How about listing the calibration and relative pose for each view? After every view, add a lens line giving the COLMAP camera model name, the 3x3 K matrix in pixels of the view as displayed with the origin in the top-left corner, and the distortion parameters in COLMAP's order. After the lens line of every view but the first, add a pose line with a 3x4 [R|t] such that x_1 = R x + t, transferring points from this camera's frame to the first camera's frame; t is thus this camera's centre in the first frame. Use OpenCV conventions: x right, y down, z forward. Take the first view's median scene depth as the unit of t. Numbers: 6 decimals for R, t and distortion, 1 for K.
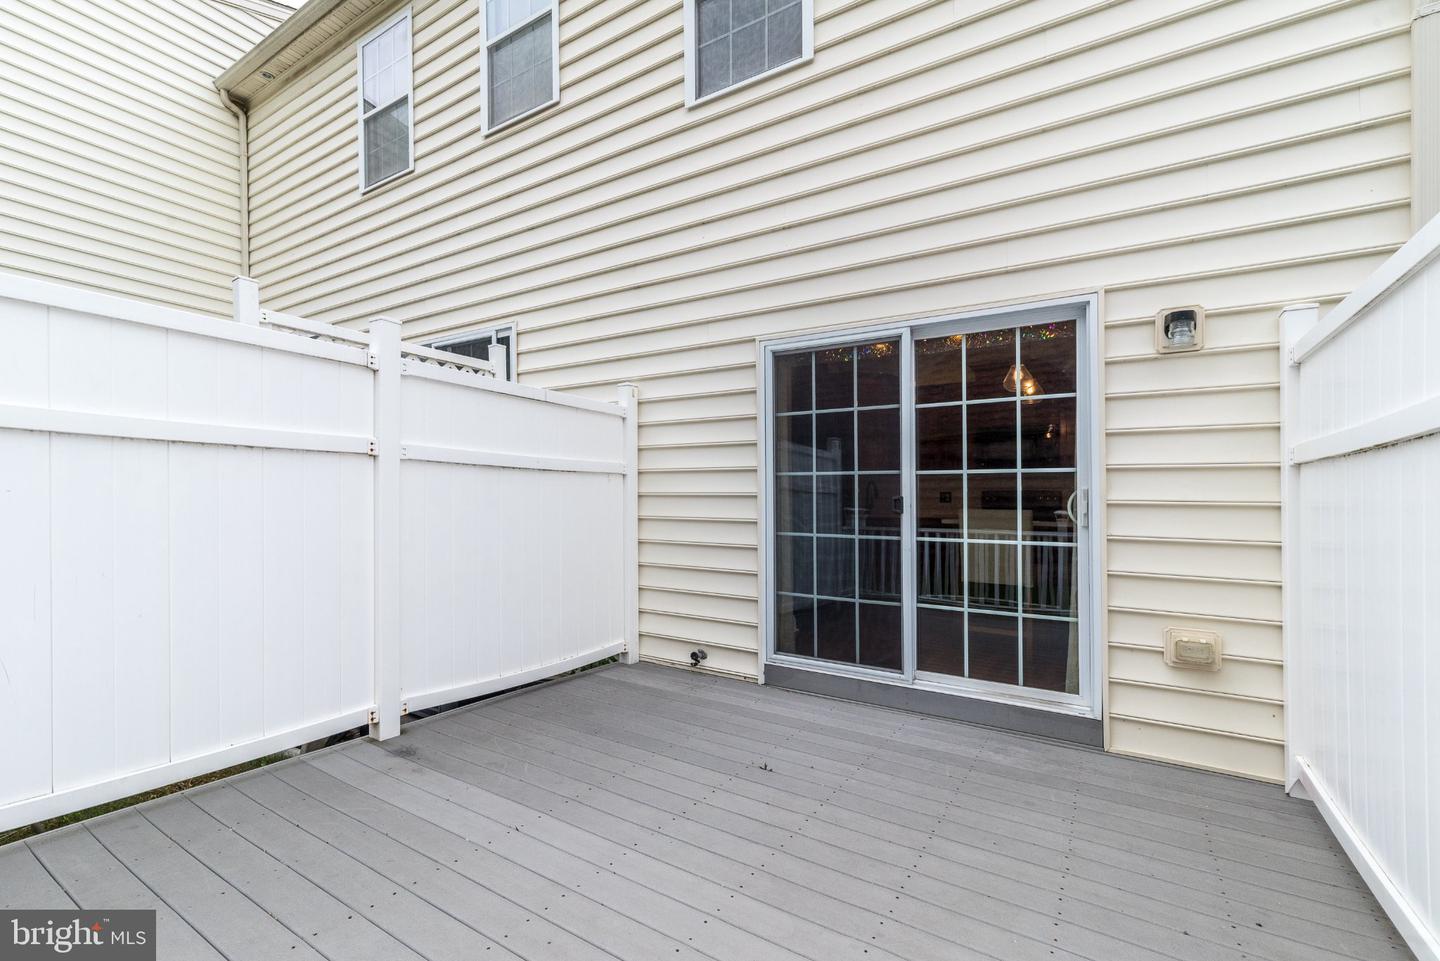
lens RADIAL K [[621.9, 0, 720.0], [0, 621.9, 480.5], [0, 0, 1]] dist [0.002109, 0.000254]
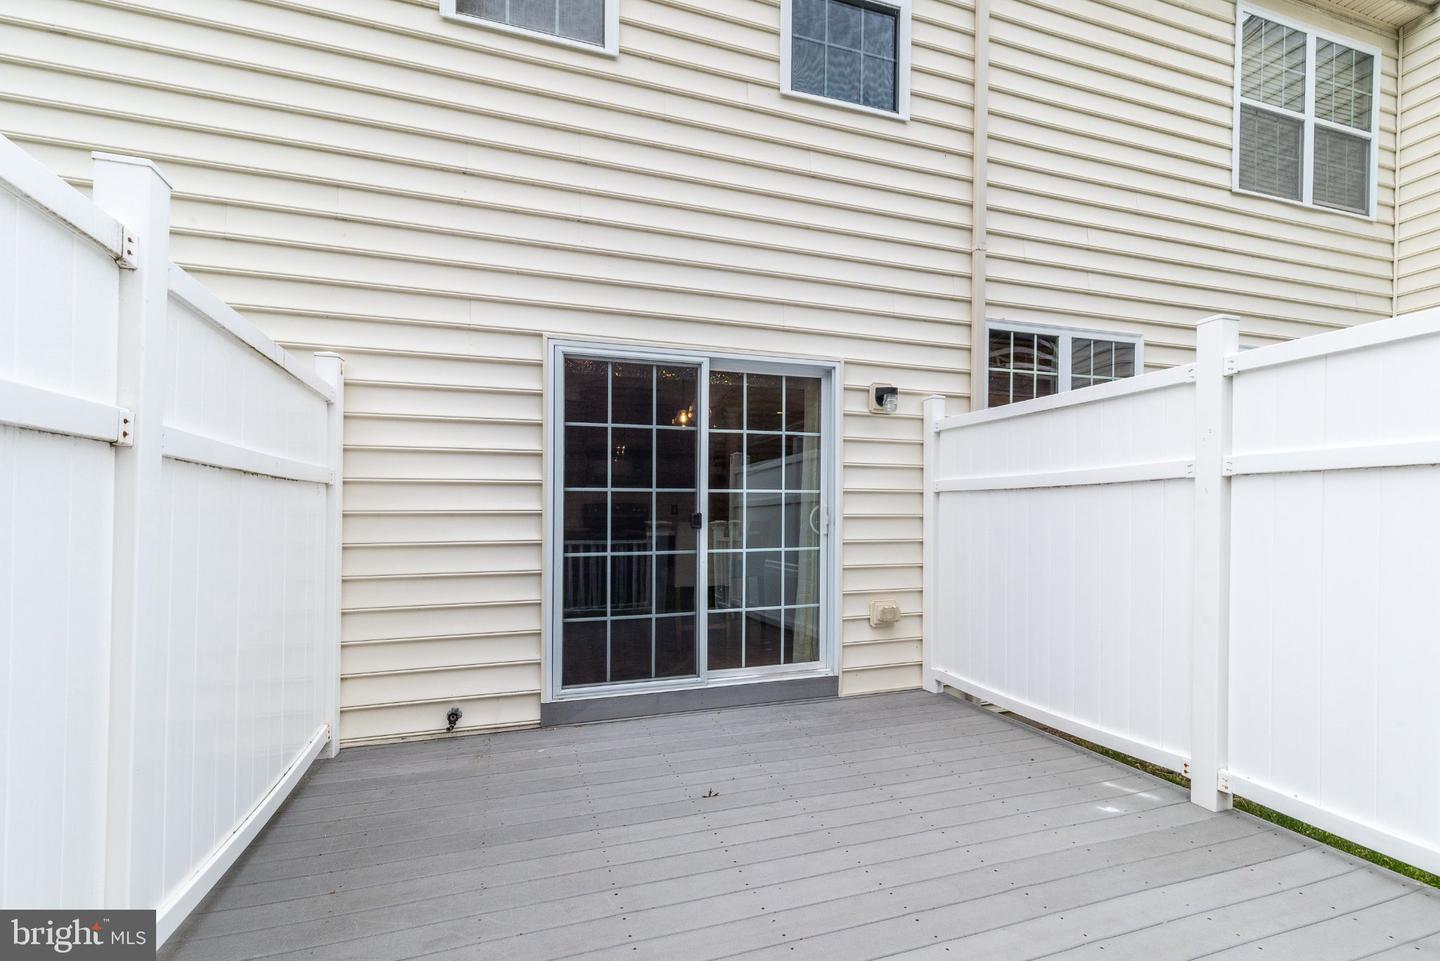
lens RADIAL K [[621.2, 0, 716.9], [0, 621.2, 491.7], [0, 0, 1]] dist [0.001411, 0.000285]
pose [[0.638591, 0.012763, 0.769440, -0.561550], [-0.015805, 0.999869, -0.003469, -0.008989], [-0.769384, -0.009946, 0.638710, 0.309239]]
